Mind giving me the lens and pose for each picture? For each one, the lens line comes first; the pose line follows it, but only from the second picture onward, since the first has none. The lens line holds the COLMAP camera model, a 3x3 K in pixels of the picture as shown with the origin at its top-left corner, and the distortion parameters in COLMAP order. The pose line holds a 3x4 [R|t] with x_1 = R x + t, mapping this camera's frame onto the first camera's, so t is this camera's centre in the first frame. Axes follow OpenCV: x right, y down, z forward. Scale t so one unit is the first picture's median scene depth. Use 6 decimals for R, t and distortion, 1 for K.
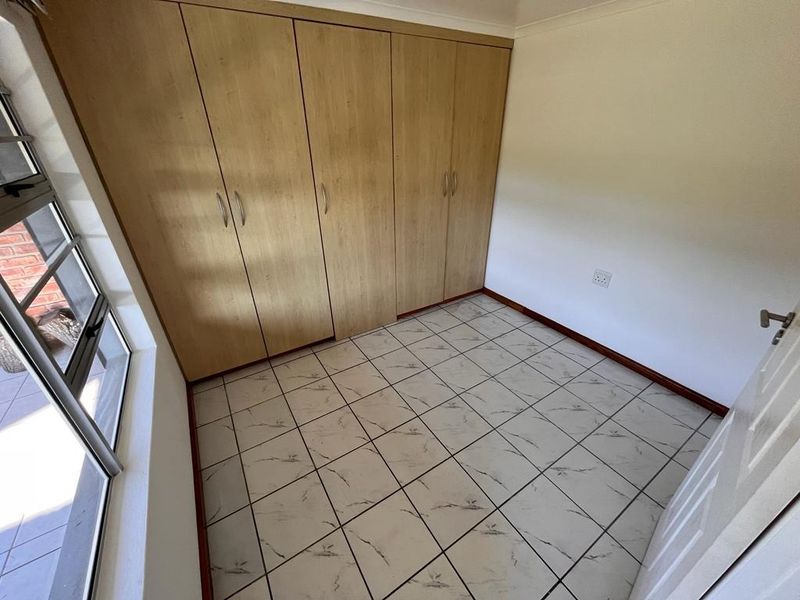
lens RADIAL K [[321.8, 0, 396.2], [0, 321.8, 301.6], [0, 0, 1]] dist [-0.003234, 0.000958]
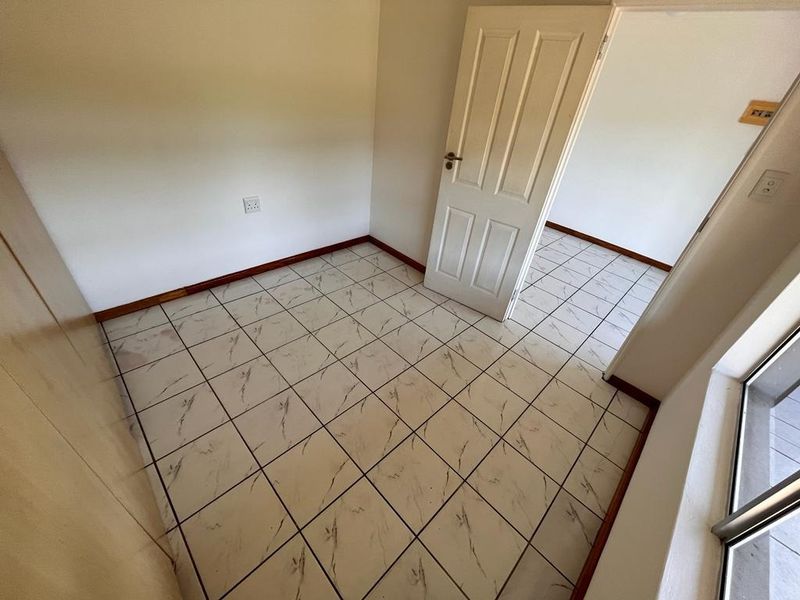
lens RADIAL K [[321.8, 0, 396.4], [0, 321.8, 294.4], [0, 0, 1]] dist [-0.003234, 0.000958]
pose [[-0.207485, -0.559822, 0.802215, -0.473645], [0.377013, 0.710949, 0.593643, -0.330782], [-0.902669, 0.425617, 0.063549, 0.669536]]
